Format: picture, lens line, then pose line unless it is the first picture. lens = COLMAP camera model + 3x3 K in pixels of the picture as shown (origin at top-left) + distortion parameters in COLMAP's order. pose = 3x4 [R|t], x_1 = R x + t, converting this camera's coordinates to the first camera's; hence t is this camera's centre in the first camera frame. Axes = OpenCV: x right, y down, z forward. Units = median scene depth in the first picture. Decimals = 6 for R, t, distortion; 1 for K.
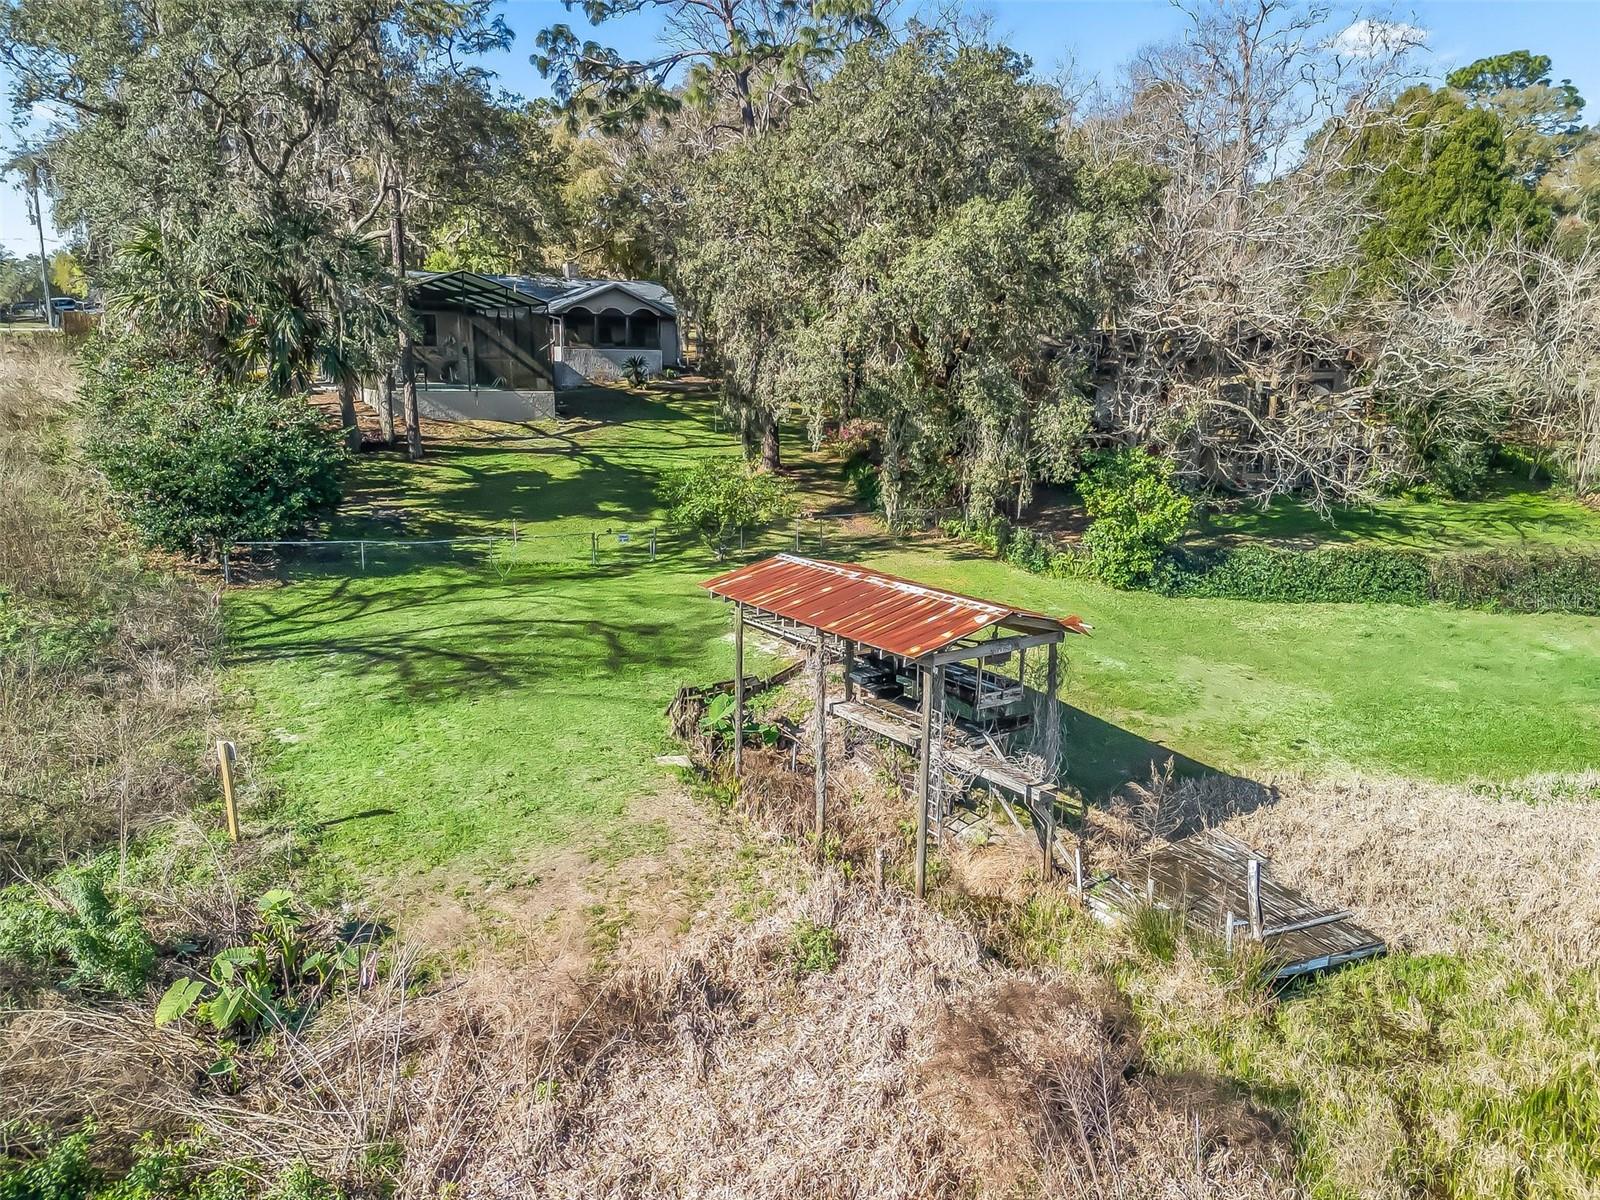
lens RADIAL K [[1198.9, 0, 800.0], [0, 1198.9, 600.0], [0, 0, 1]] dist [0.053243, -0.072499]
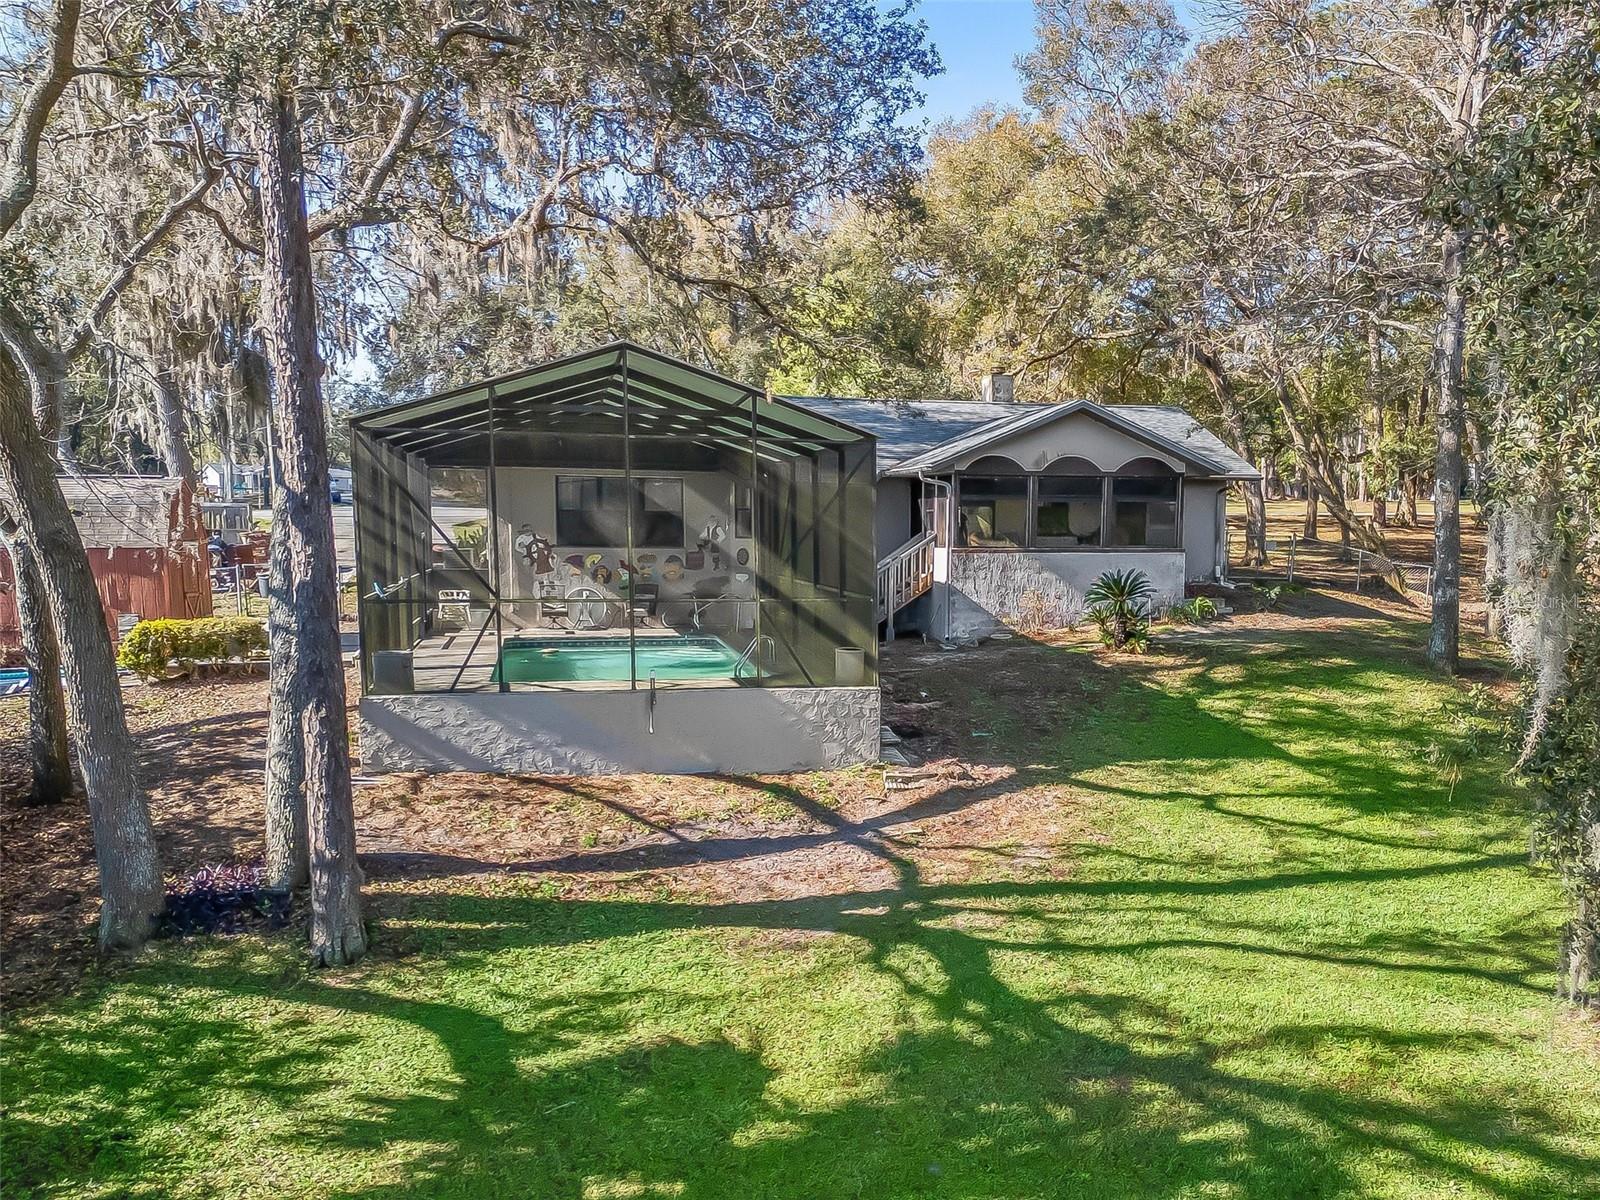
lens RADIAL K [[1198.9, 0, 800.0], [0, 1198.9, 600.0], [0, 0, 1]] dist [0.053243, -0.072499]
pose [[0.923977, 0.032144, -0.381094, -0.085190], [-0.081461, 0.990136, -0.113992, -0.143730], [0.373671, 0.136370, 0.917482, 0.609037]]
